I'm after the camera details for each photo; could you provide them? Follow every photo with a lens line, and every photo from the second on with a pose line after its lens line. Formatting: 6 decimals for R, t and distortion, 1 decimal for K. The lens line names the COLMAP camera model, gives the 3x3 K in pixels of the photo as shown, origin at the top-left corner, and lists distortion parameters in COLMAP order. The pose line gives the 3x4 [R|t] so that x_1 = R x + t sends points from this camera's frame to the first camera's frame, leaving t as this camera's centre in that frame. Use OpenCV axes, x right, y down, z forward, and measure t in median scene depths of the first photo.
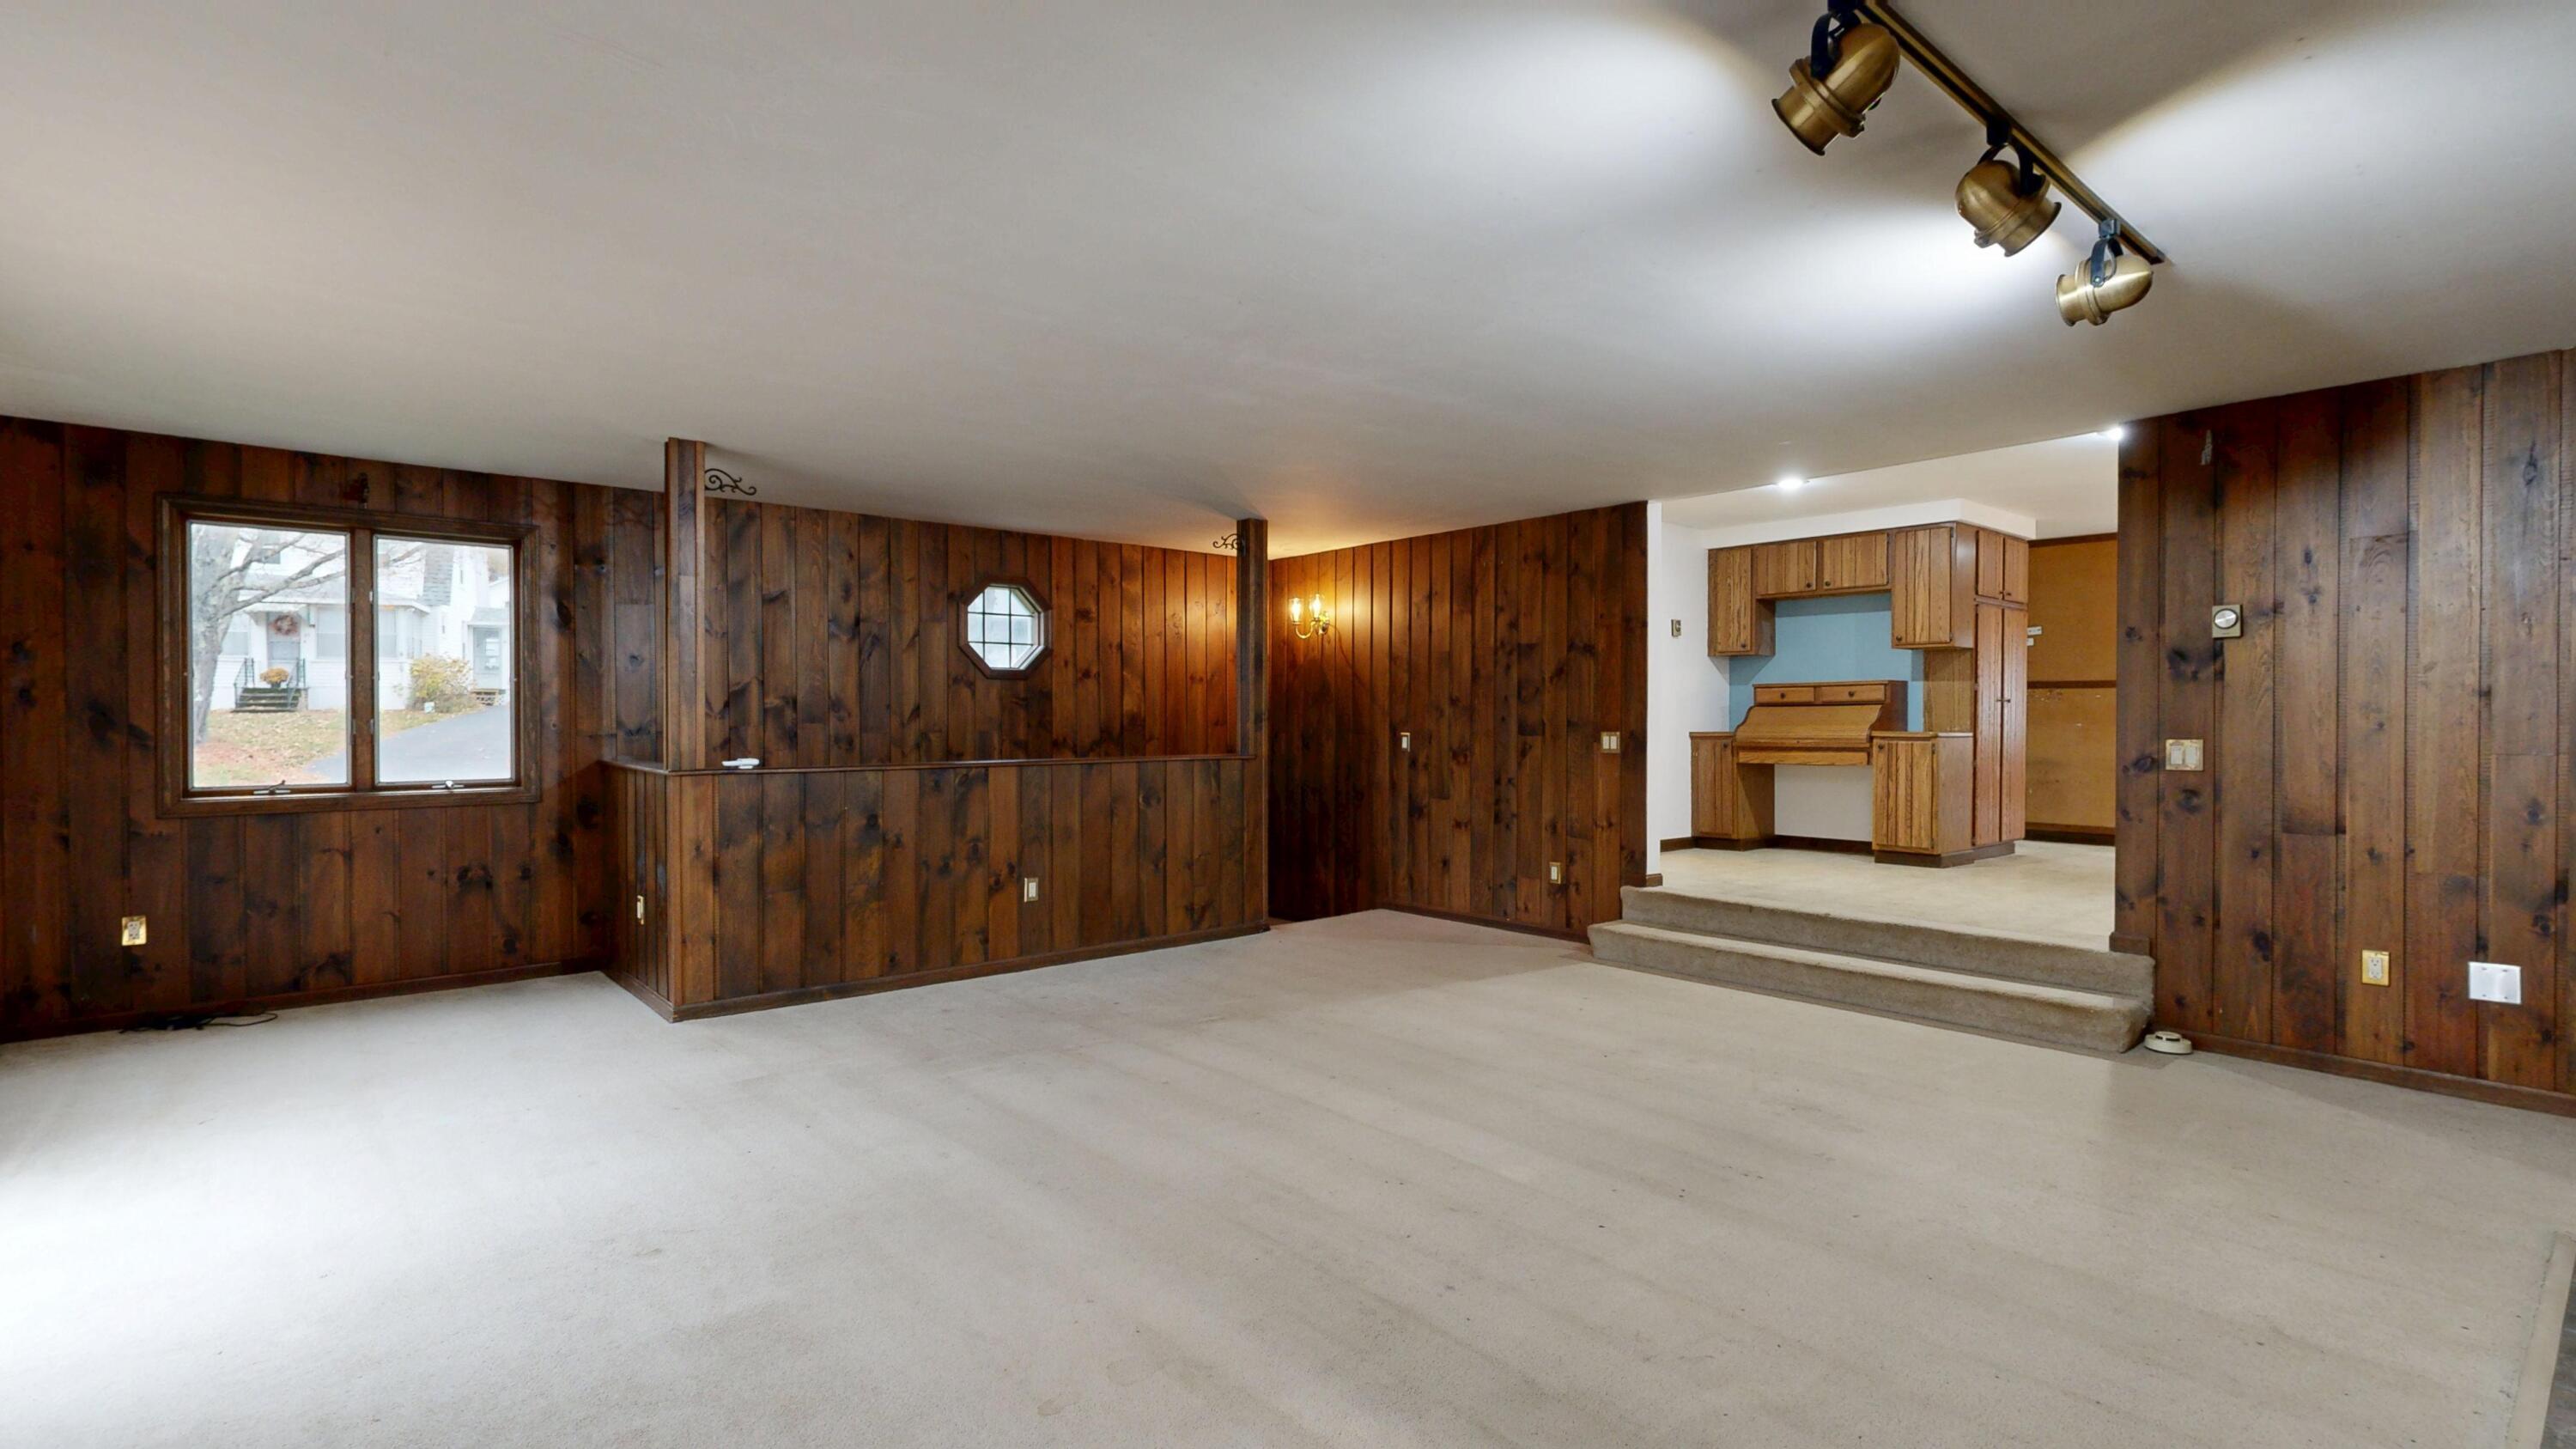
lens RADIAL K [[1200.1, 0, 1286.1], [0, 1200.1, 723.4], [0, 0, 1]] dist [0.005880, -0.003295]
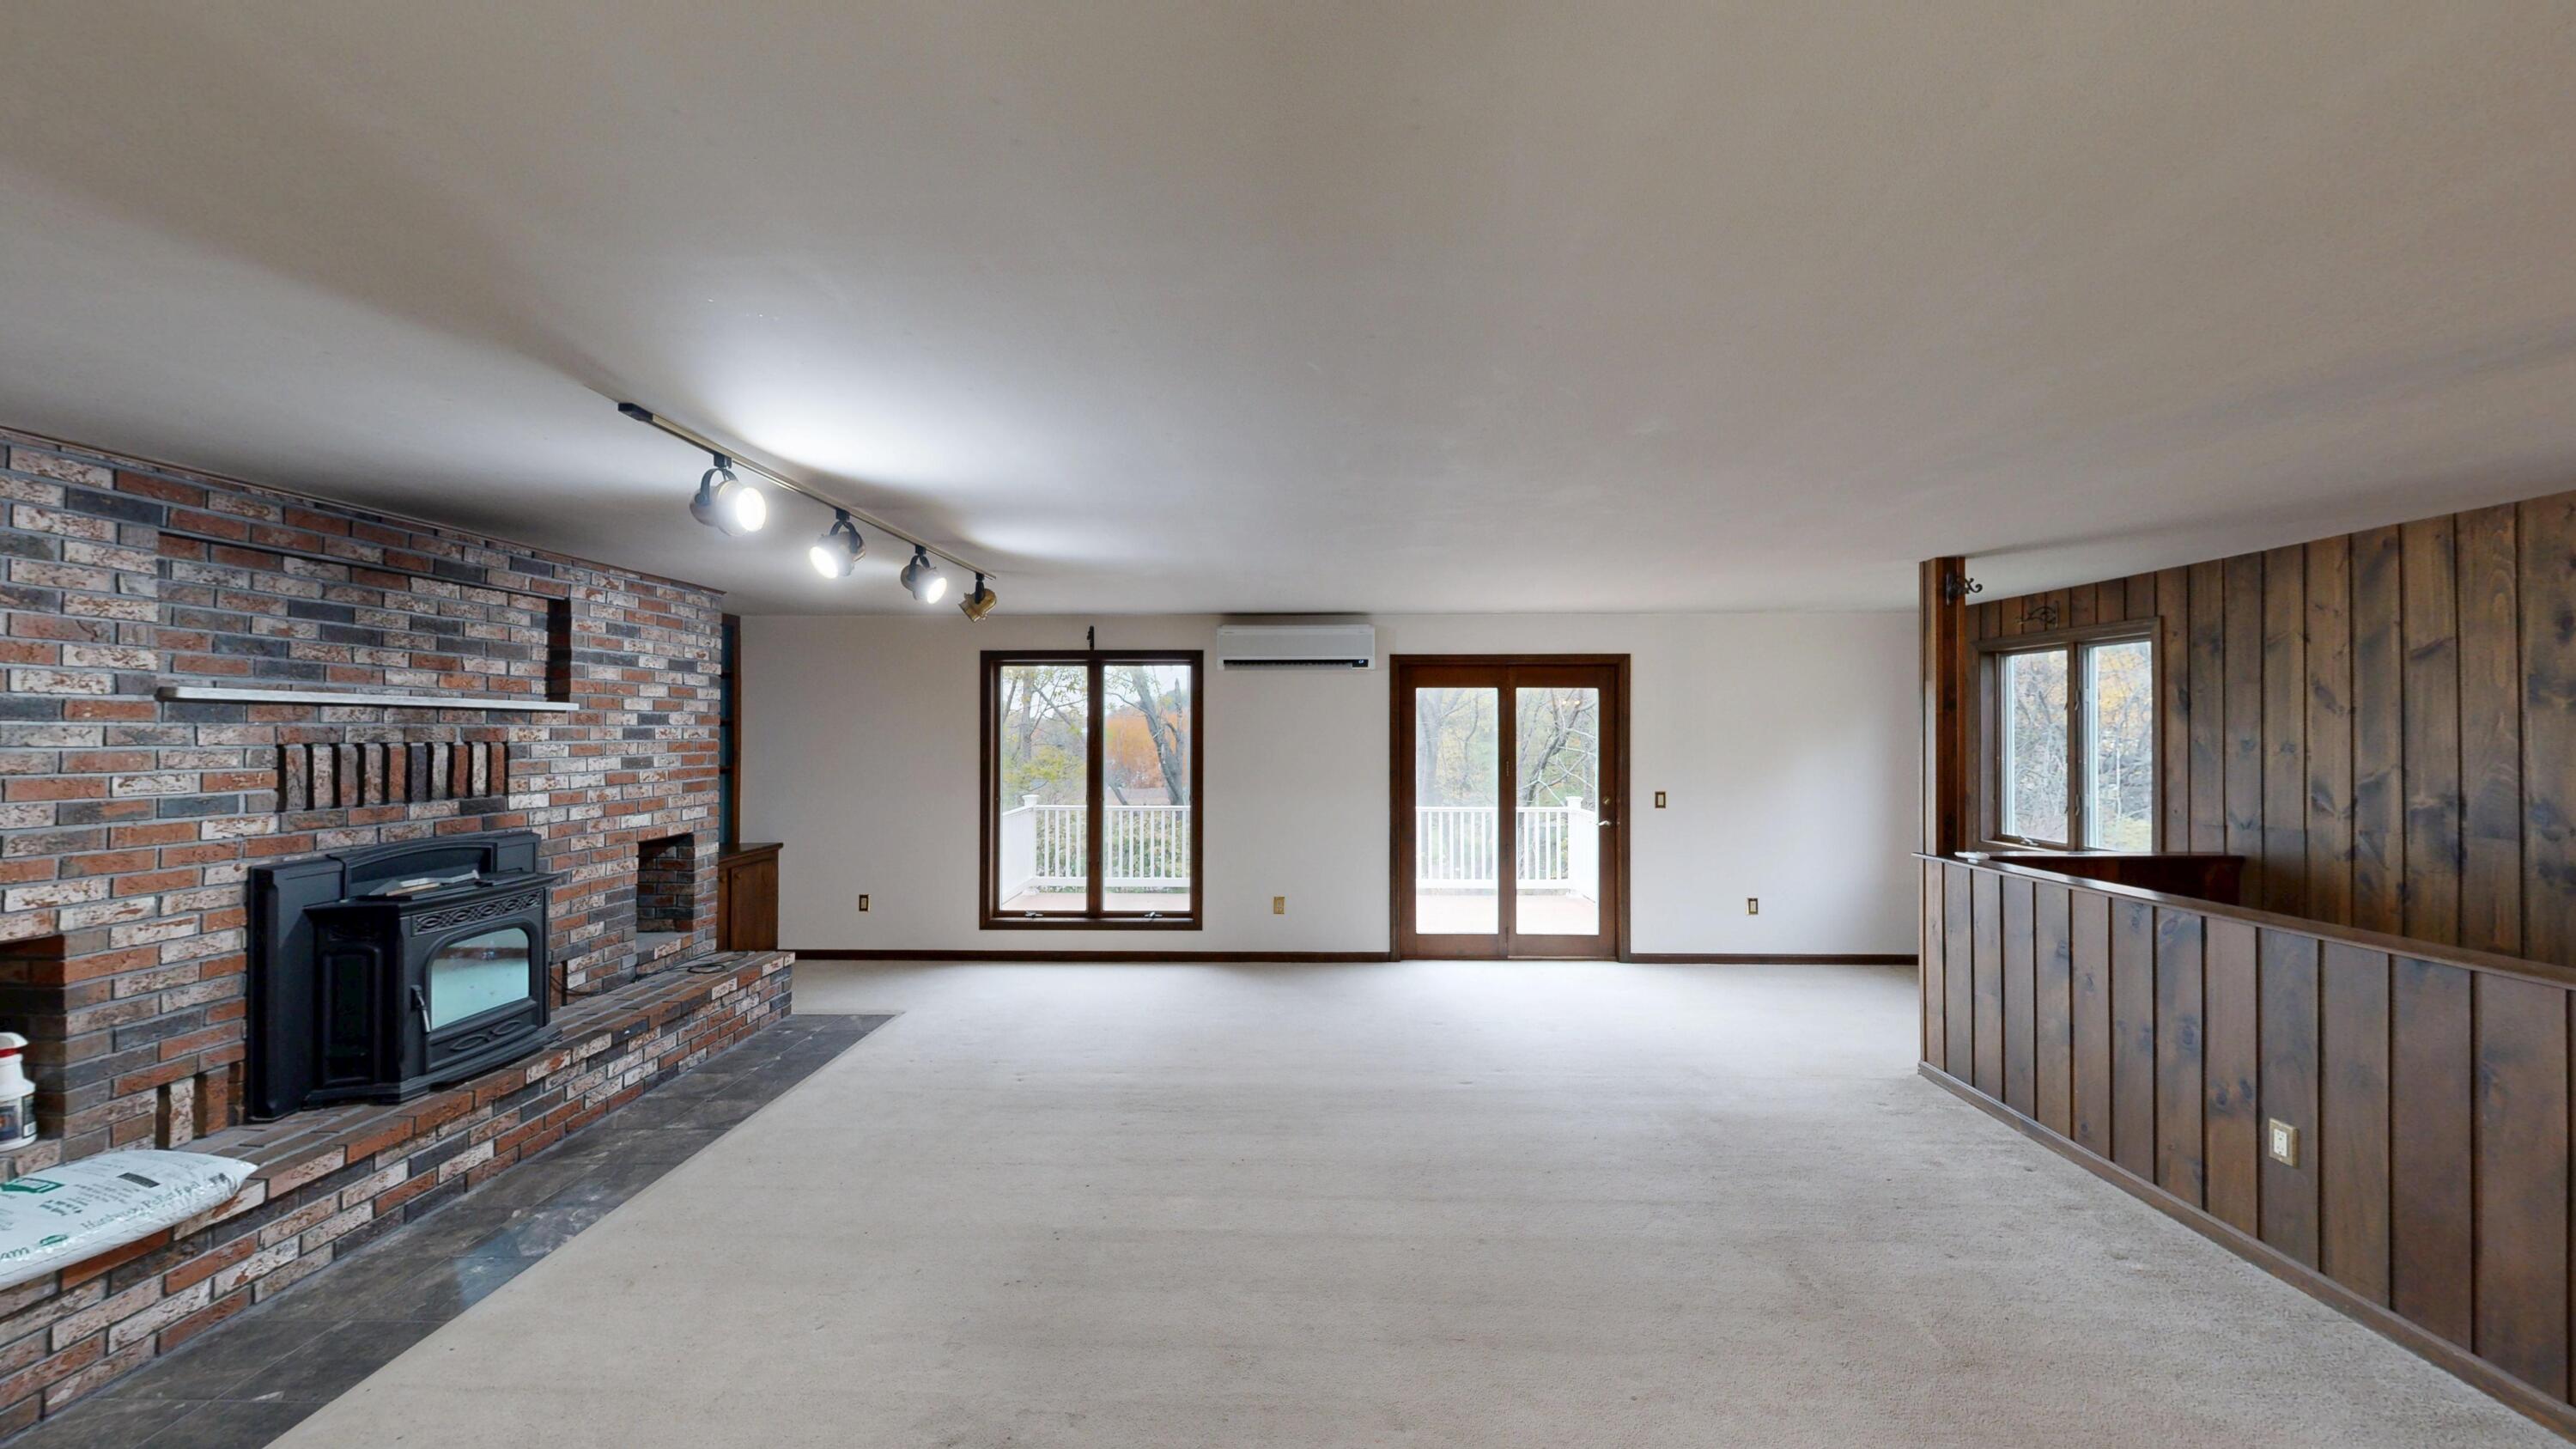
lens RADIAL K [[947.1, 0, 1290.7], [0, 947.1, 725.6], [0, 0, 1]] dist [0.001883, -0.000668]
pose [[-0.668733, -0.003872, -0.743492, 0.522752], [-0.003560, 0.999992, -0.002006, -0.071806], [0.743494, 0.001306, -0.668741, 1.075118]]
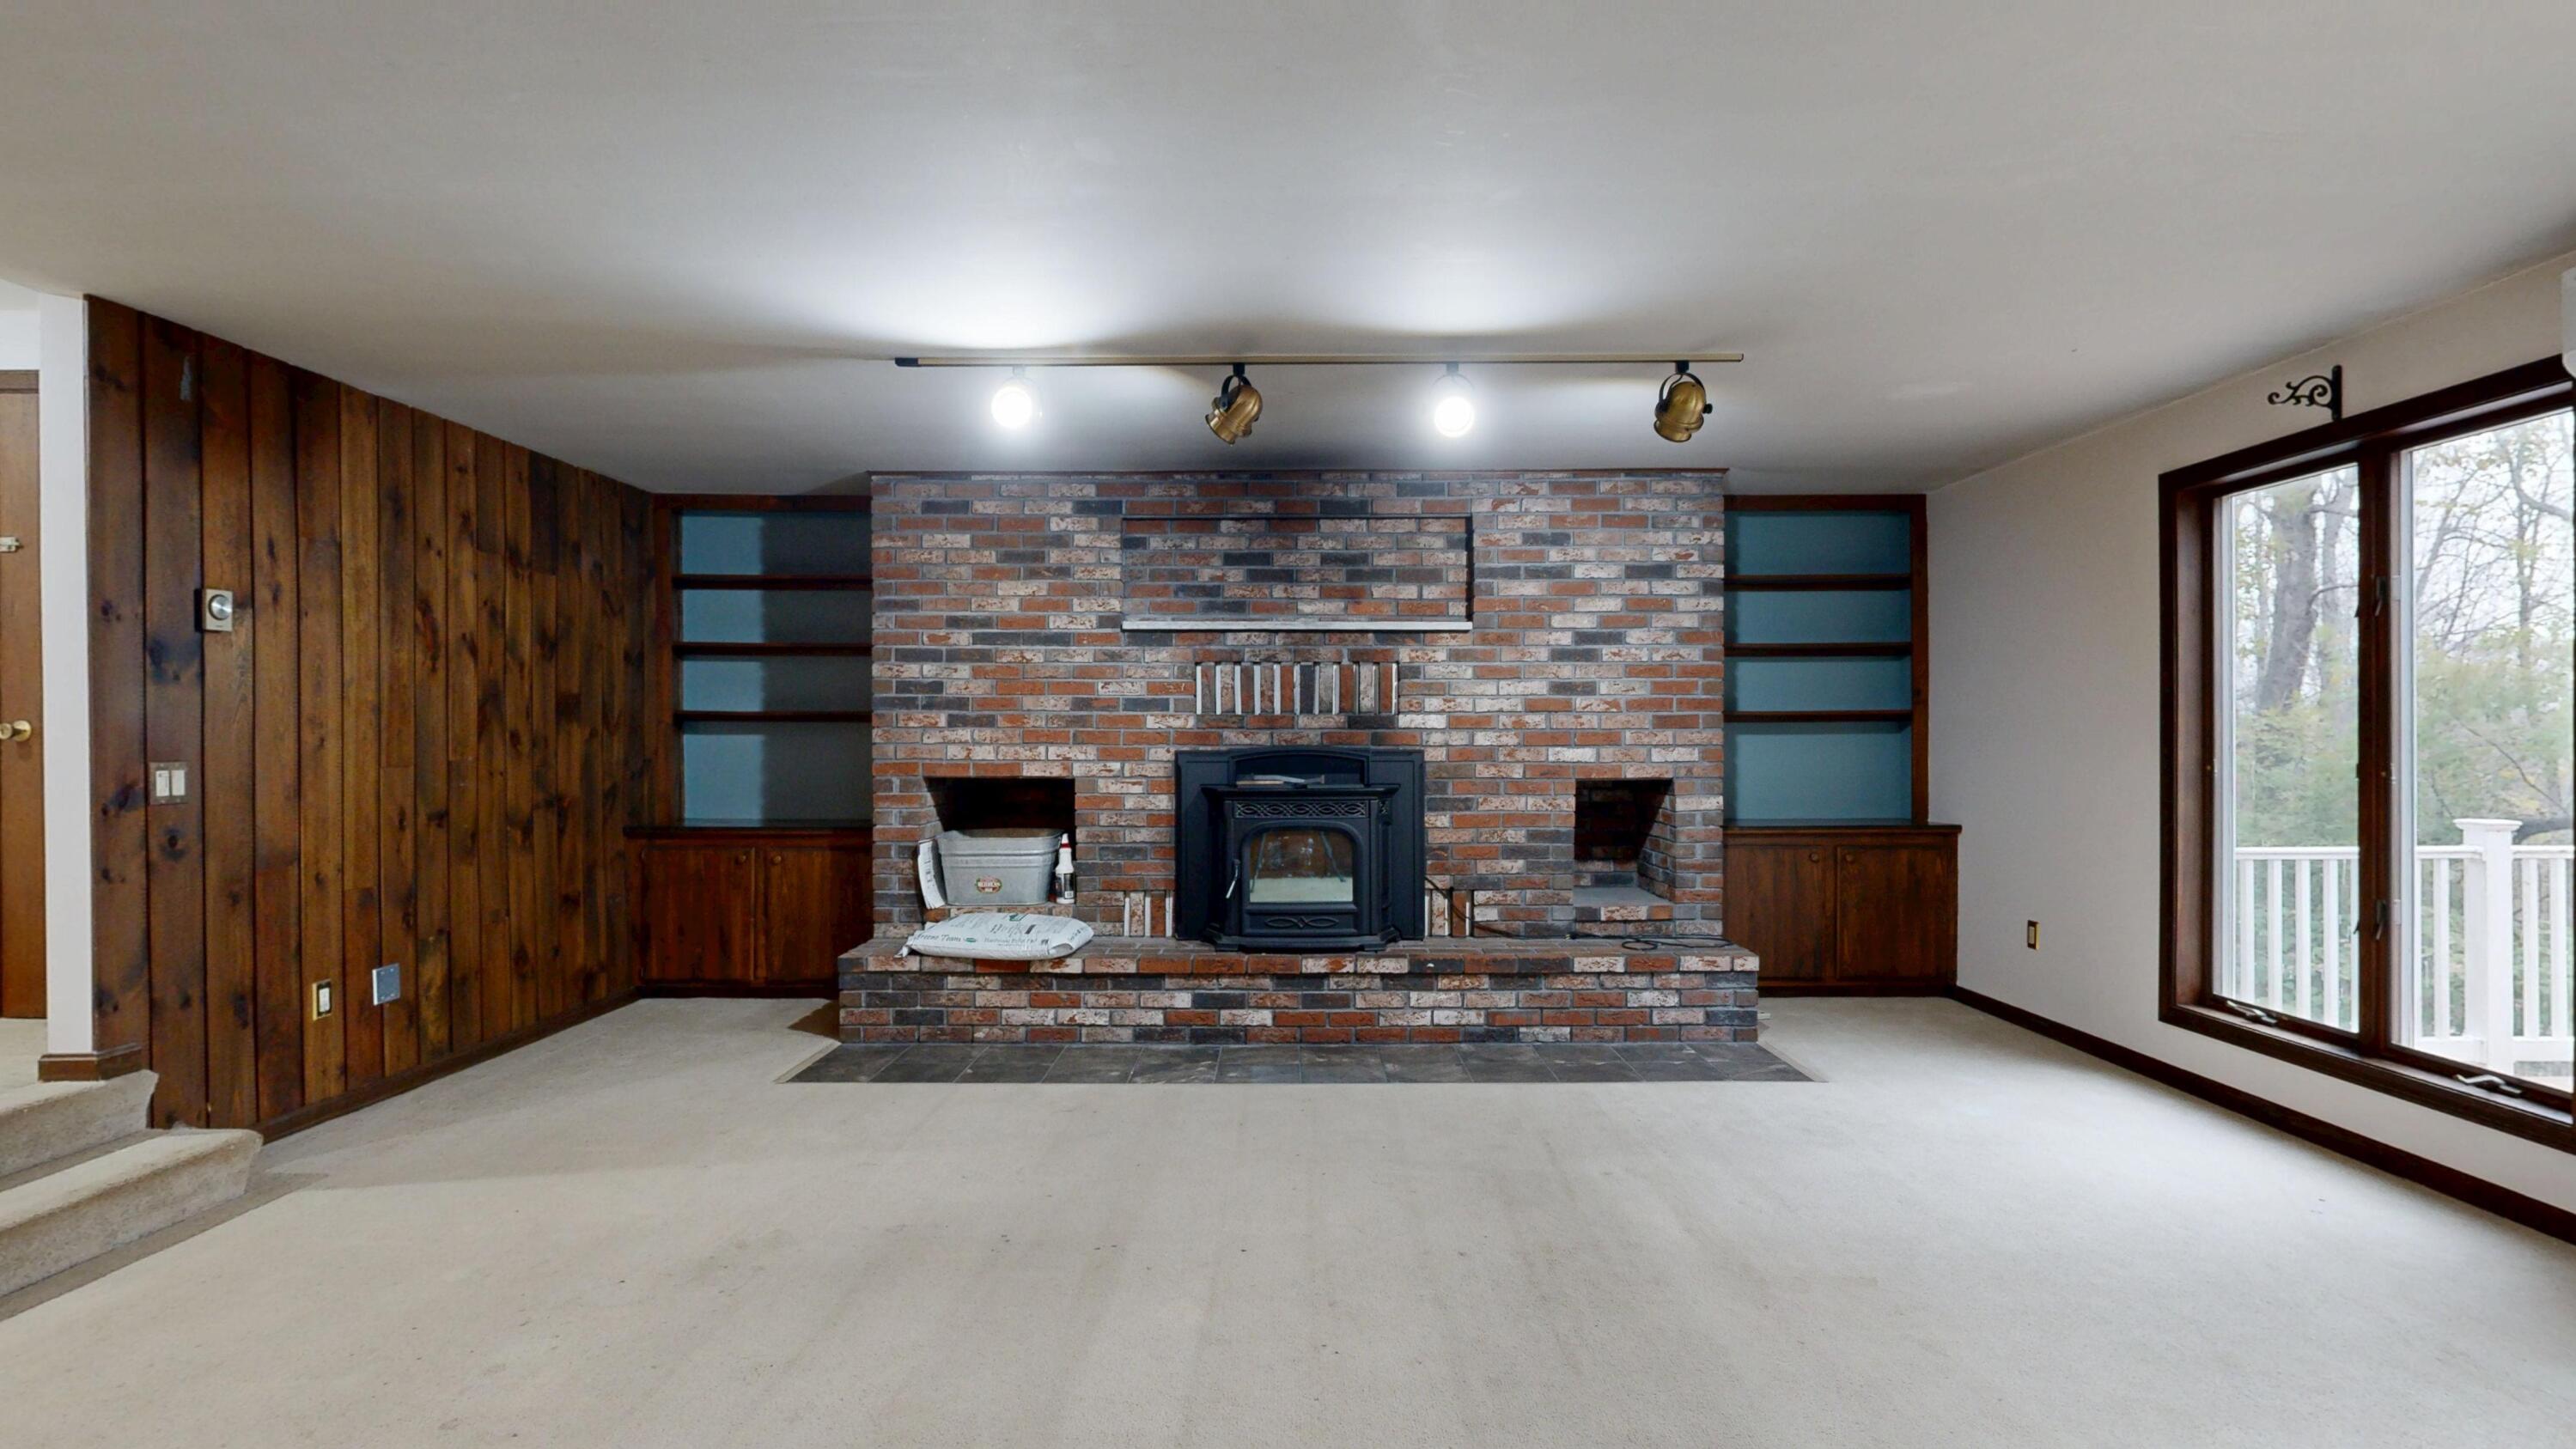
lens RADIAL K [[1322.1, 0, 1295.5], [0, 1322.1, 727.8], [0, 0, 1]] dist [0.001402, 0.000830]
pose [[-0.760764, 0.004834, 0.649011, -0.261662], [0.004604, 0.999987, -0.002051, -0.002634], [-0.649013, 0.001427, -0.760776, 0.994750]]
